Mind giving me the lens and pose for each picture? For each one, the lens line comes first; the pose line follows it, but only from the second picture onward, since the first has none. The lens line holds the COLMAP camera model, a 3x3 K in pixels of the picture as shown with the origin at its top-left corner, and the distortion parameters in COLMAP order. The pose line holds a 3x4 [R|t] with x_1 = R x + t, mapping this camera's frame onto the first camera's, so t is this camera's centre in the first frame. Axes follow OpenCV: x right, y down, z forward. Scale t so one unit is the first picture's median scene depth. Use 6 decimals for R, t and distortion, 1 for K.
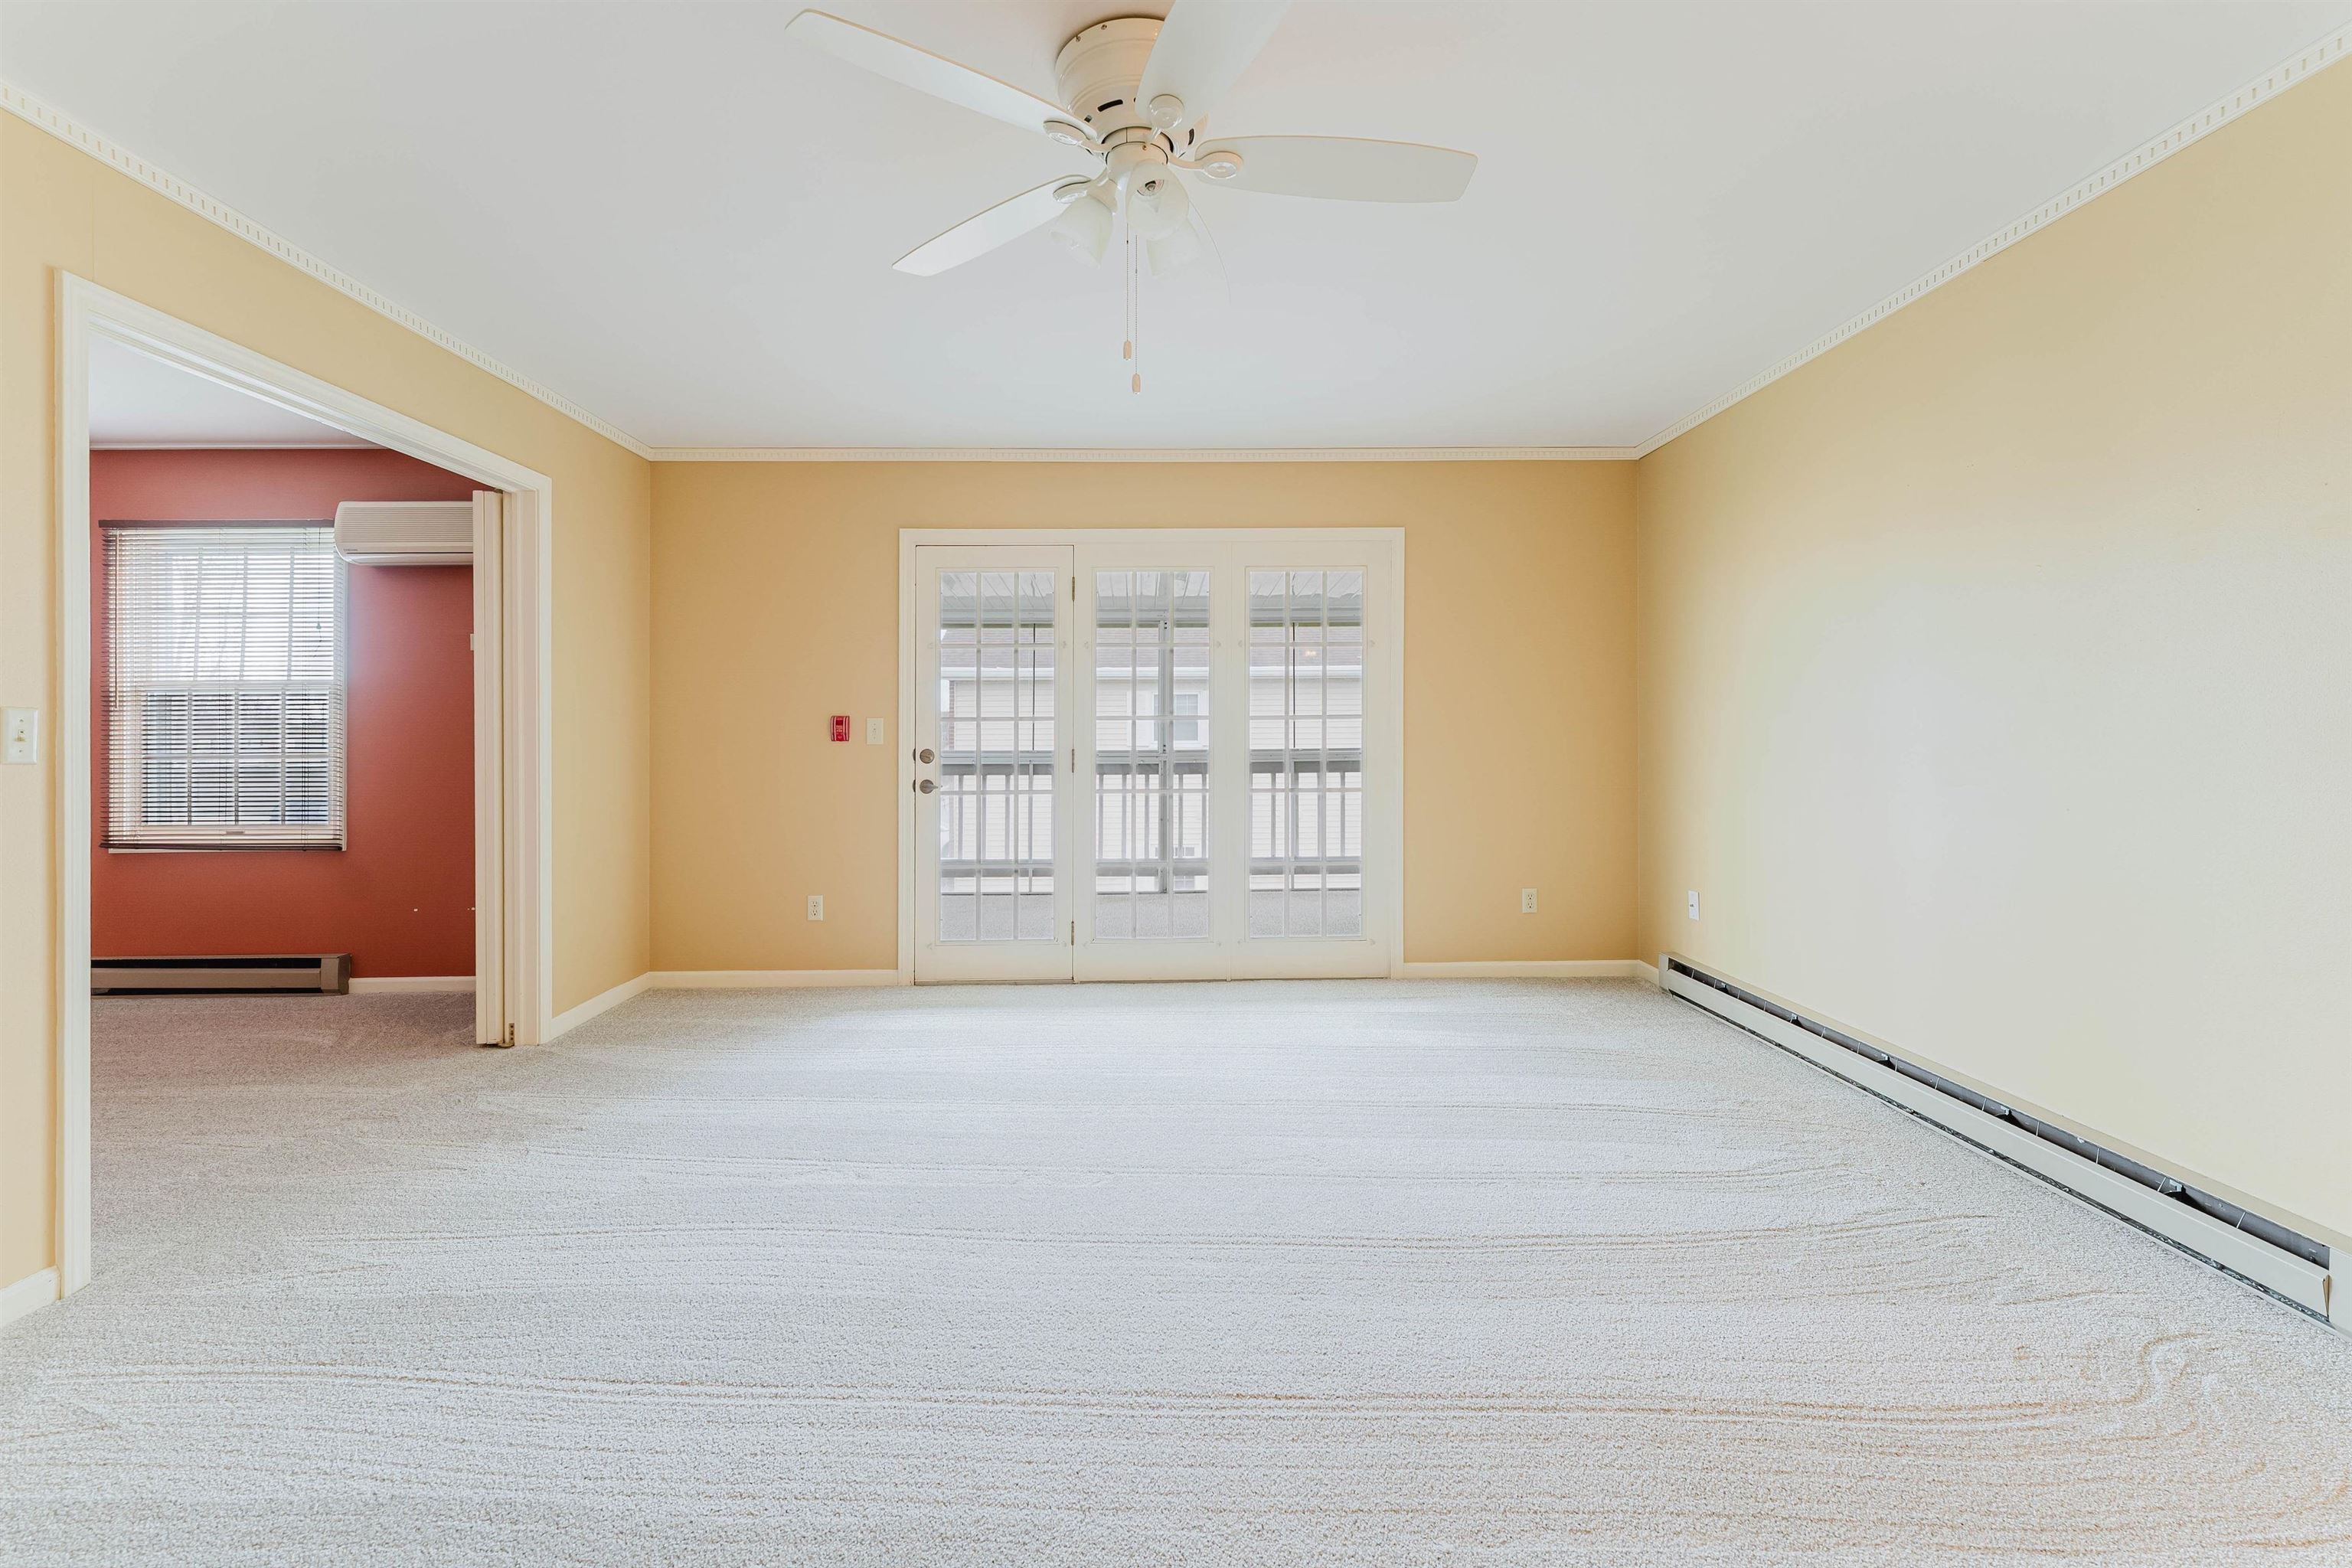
lens RADIAL K [[976.8, 0, 1179.4], [0, 976.8, 760.1], [0, 0, 1]] dist [0.007097, -0.004549]
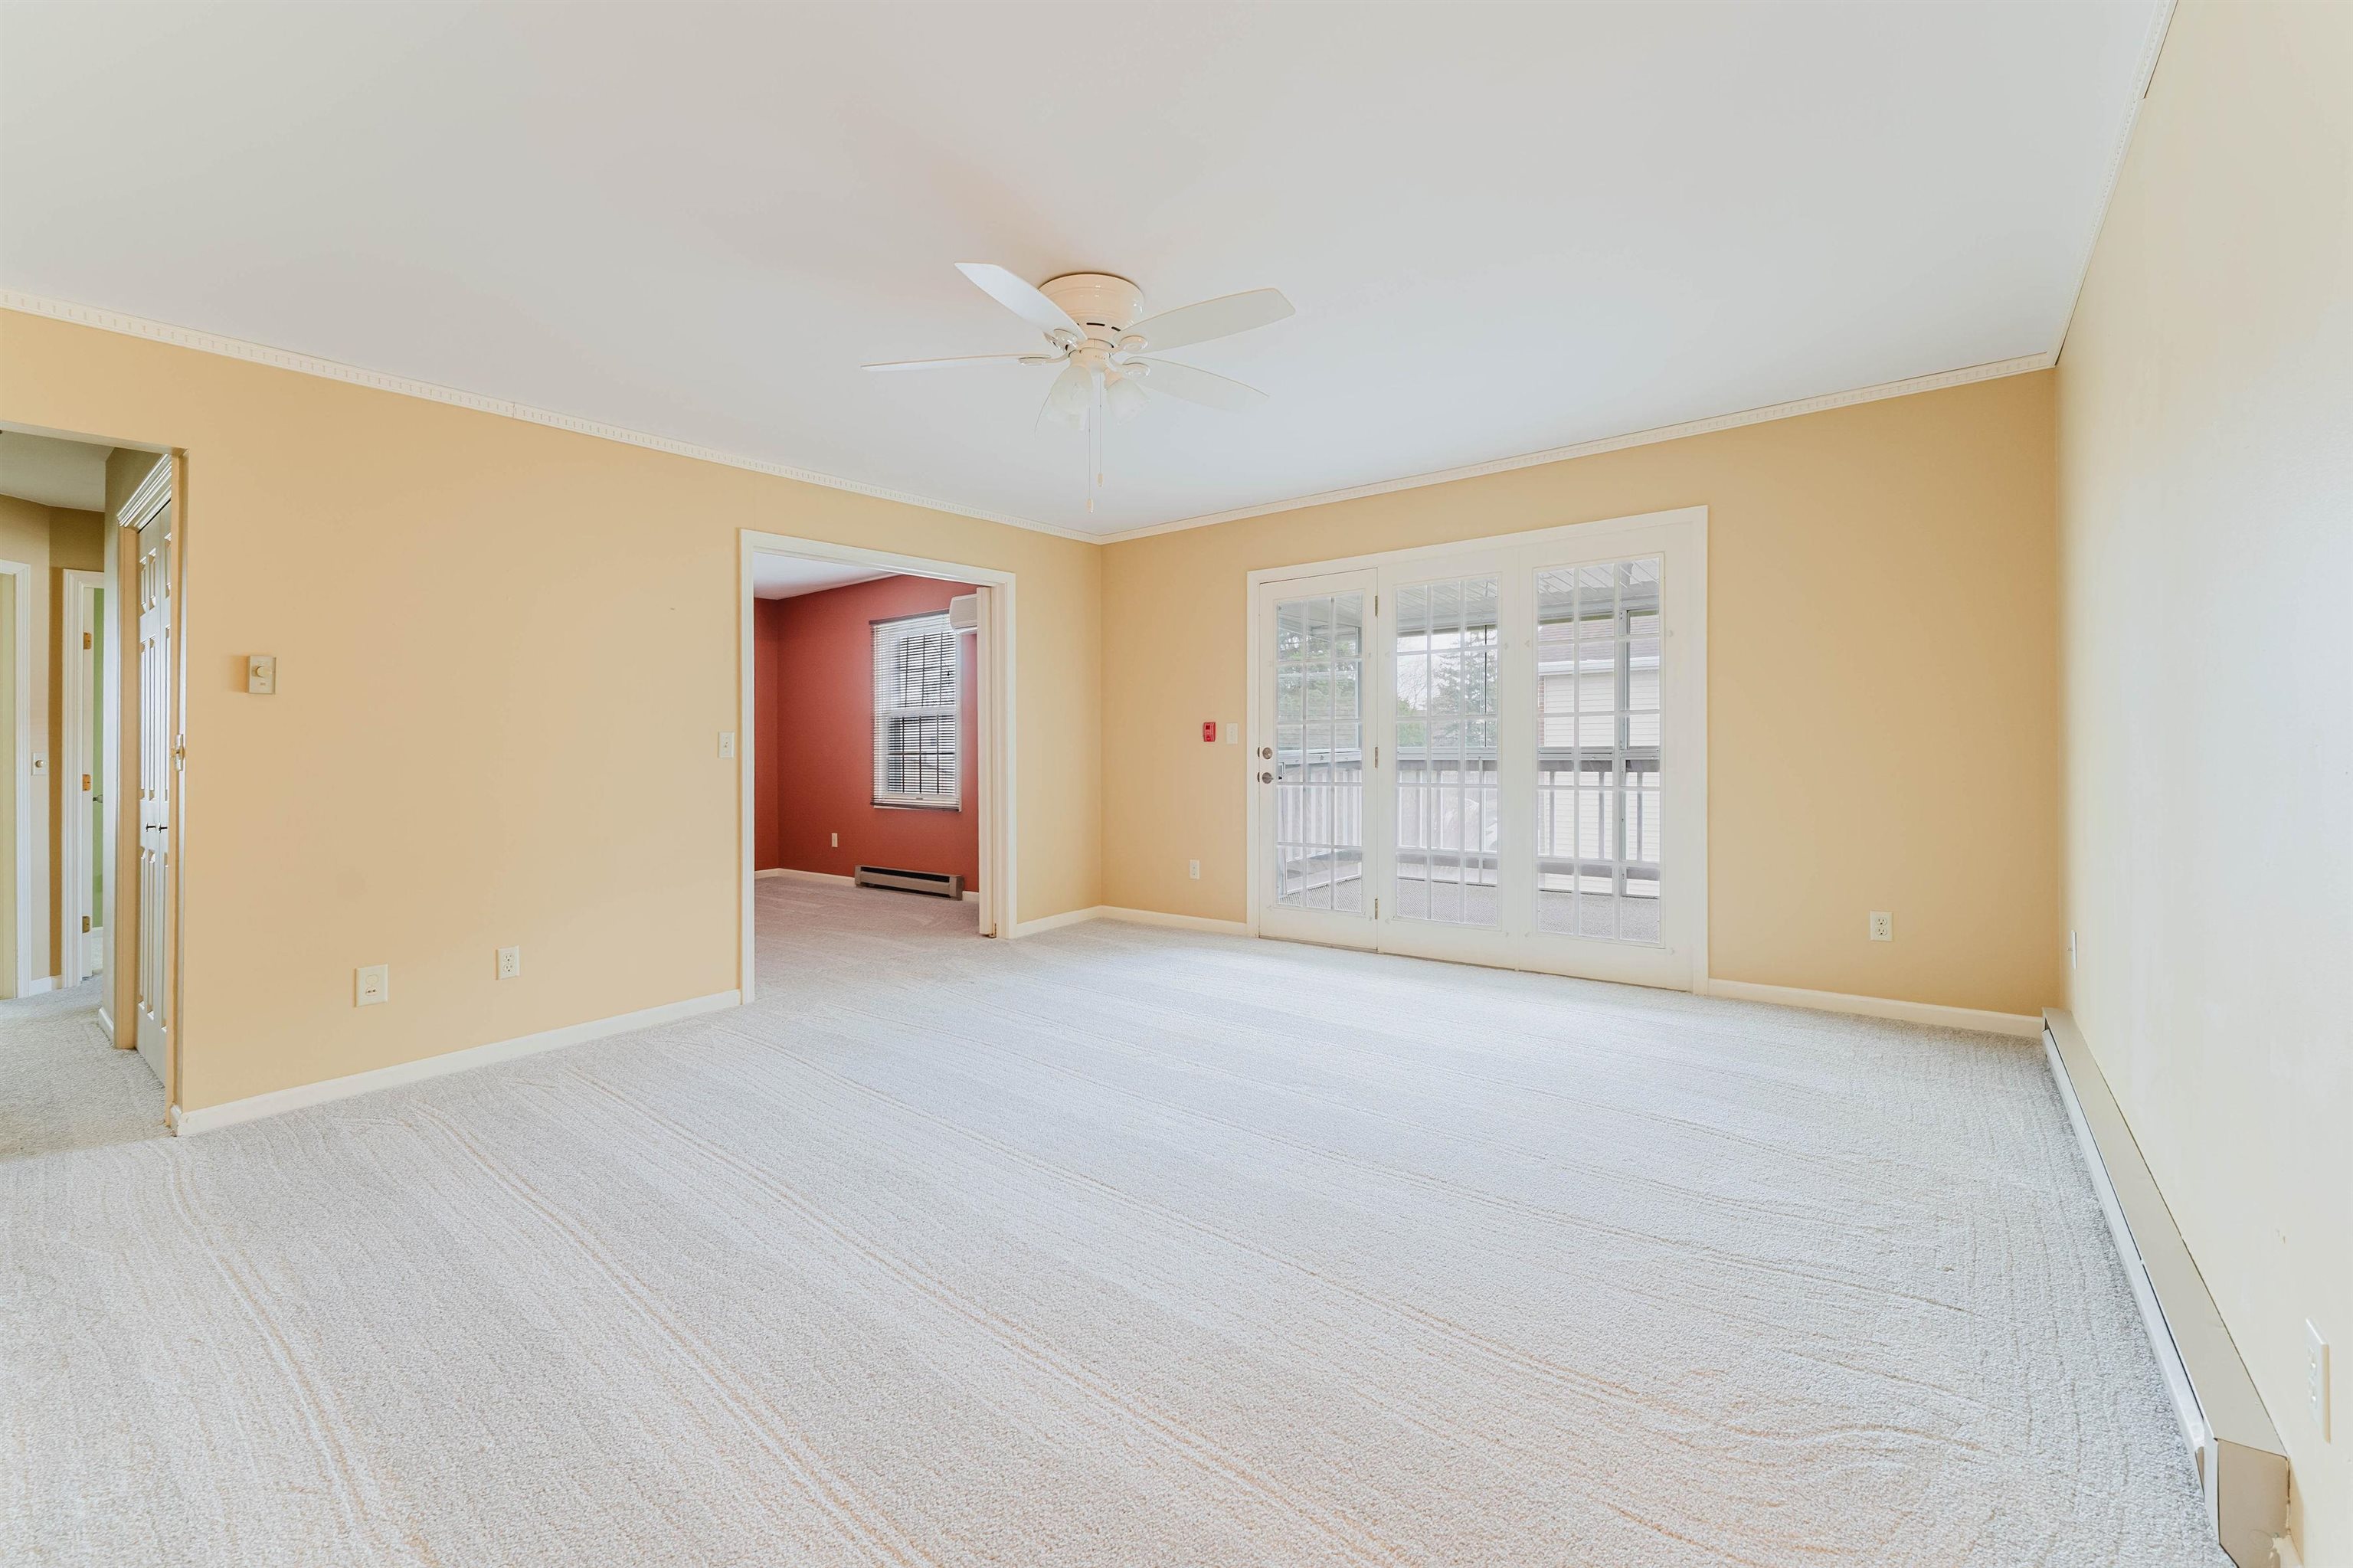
lens RADIAL K [[973.0, 0, 1158.0], [0, 973.0, 758.3], [0, 0, 1]] dist [0.000895, 0.000088]
pose [[0.773958, 0.003365, -0.633228, 0.412093], [-0.001228, 0.999992, 0.003814, -0.002178], [0.633236, -0.002174, 0.773956, -0.035637]]
